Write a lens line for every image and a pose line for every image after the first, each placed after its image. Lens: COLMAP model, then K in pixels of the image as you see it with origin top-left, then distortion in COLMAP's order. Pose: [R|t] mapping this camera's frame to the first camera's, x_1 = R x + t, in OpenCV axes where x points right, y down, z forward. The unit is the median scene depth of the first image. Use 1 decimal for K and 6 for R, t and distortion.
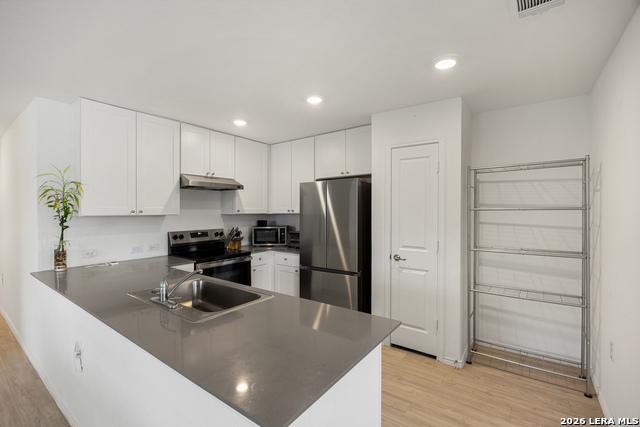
lens RADIAL K [[285.1, 0, 317.3], [0, 285.1, 212.2], [0, 0, 1]] dist [-0.011808, -0.000507]
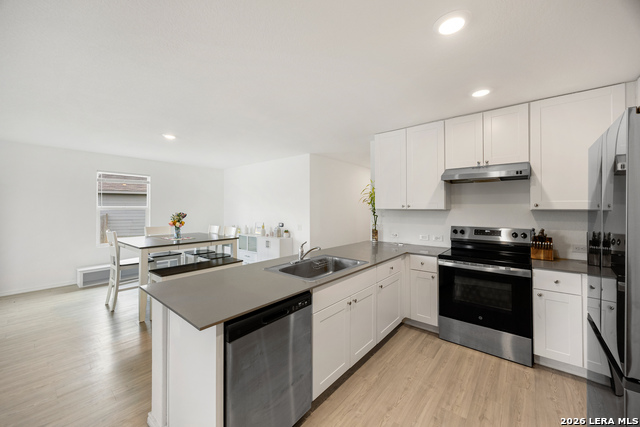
lens RADIAL K [[245.0, 0, 315.9], [0, 245.0, 205.9], [0, 0, 1]] dist [-0.002757, 0.000216]
pose [[-0.073765, -0.007114, -0.997250, 0.420480], [-0.005484, 0.999962, -0.006727, 0.004647], [0.997261, 0.004973, -0.073802, 0.576758]]
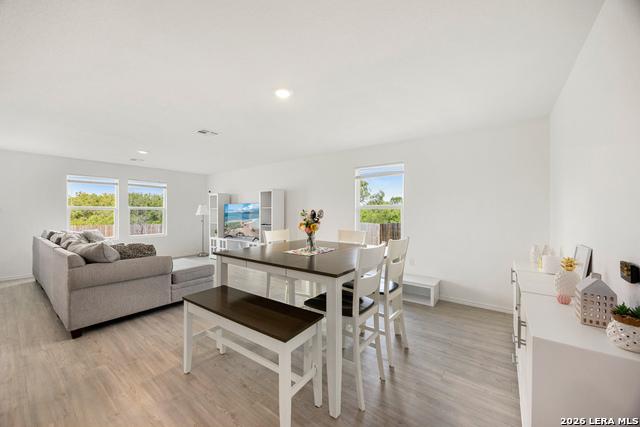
lens RADIAL K [[245.0, 0, 318.1], [0, 245.0, 213.7], [0, 0, 1]] dist [-0.002757, 0.000216]
pose [[-0.999783, 0.004642, 0.020294, -0.722202], [0.004849, 0.999936, 0.010178, 0.038874], [-0.020246, 0.010274, -0.999742, 0.560444]]
